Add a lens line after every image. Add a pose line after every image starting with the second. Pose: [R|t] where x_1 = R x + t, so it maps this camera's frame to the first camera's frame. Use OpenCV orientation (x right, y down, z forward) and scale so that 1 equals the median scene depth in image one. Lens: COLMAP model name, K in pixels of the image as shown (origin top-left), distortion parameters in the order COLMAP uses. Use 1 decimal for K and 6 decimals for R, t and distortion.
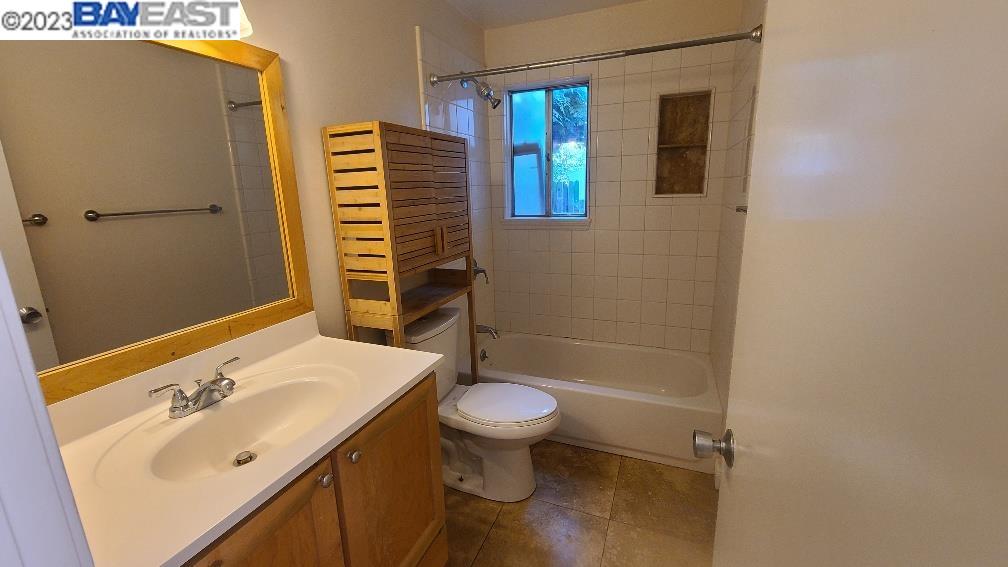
lens RADIAL K [[419.5, 0, 495.1], [0, 419.5, 280.5], [0, 0, 1]] dist [-0.000876, -0.000053]
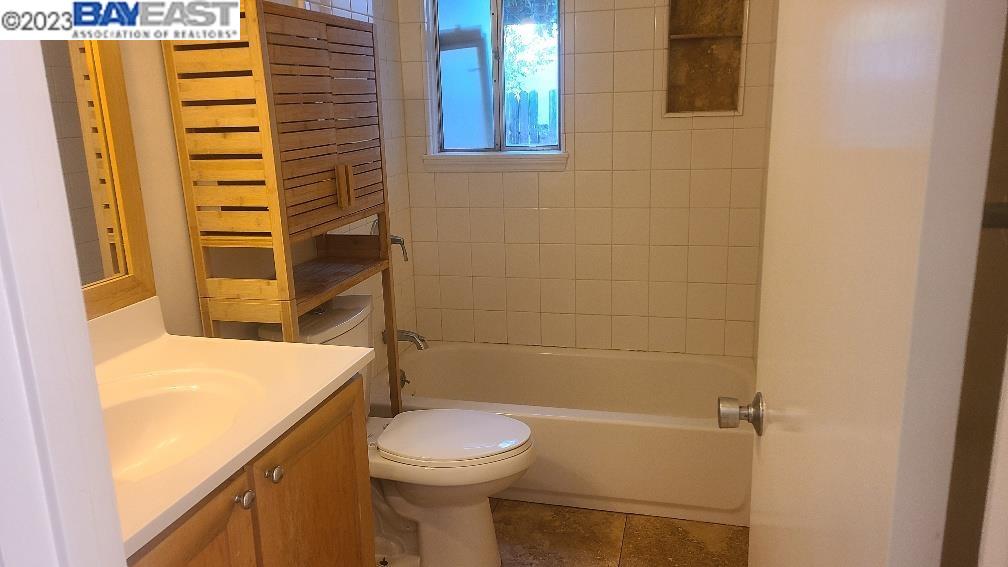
lens RADIAL K [[771.1, 0, 481.5], [0, 771.1, 283.7], [0, 0, 1]] dist [0.060831, -0.000652]
pose [[0.991844, -0.030522, 0.123749, -0.075708], [0.029129, 0.999491, 0.013046, 0.045701], [-0.124084, -0.009335, 0.992228, -0.204820]]
